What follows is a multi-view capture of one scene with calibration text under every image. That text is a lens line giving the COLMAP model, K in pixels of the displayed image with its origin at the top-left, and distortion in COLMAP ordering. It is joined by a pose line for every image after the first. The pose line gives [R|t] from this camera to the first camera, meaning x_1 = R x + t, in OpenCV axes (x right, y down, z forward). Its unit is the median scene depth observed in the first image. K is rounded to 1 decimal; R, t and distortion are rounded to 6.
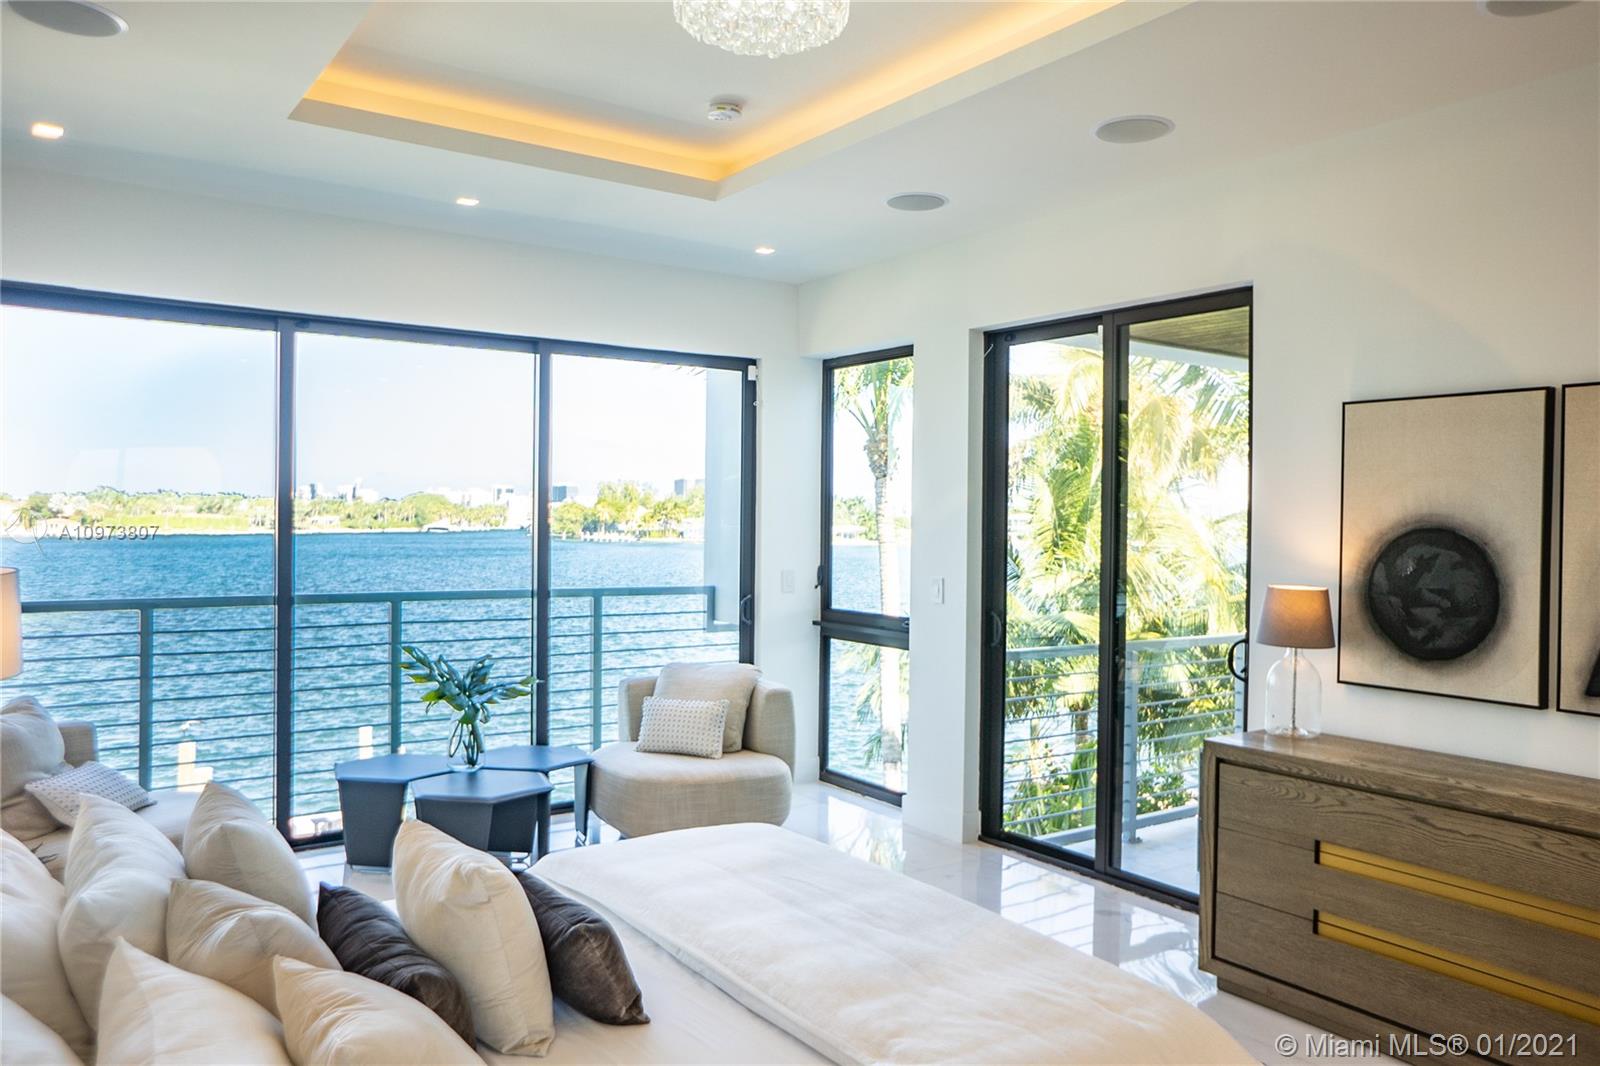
lens RADIAL K [[1139.3, 0, 800.0], [0, 1139.3, 533.0], [0, 0, 1]] dist [-0.105878, 0.209297]
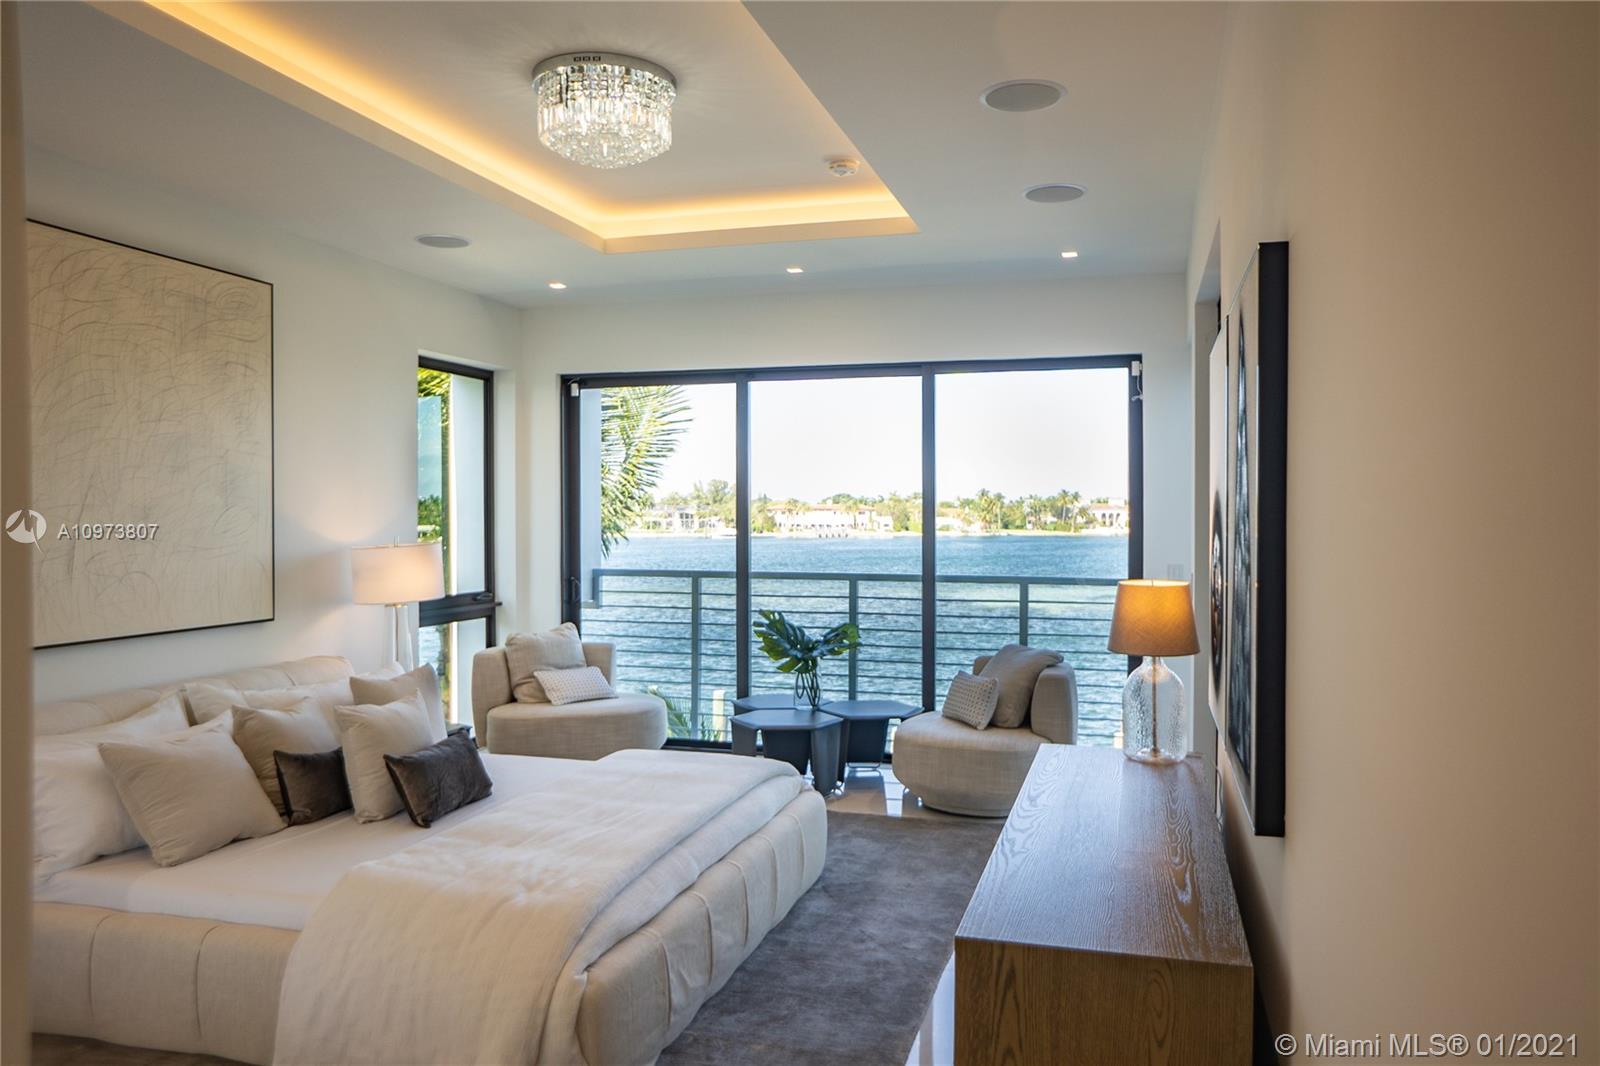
lens RADIAL K [[1139.3, 0, 800.0], [0, 1139.3, 533.0], [0, 0, 1]] dist [-0.105878, 0.209297]
pose [[0.625964, 0.009147, -0.779798, 0.670320], [0.003293, 0.999891, 0.014373, -0.012472], [0.779845, -0.011565, 0.625866, 0.170456]]
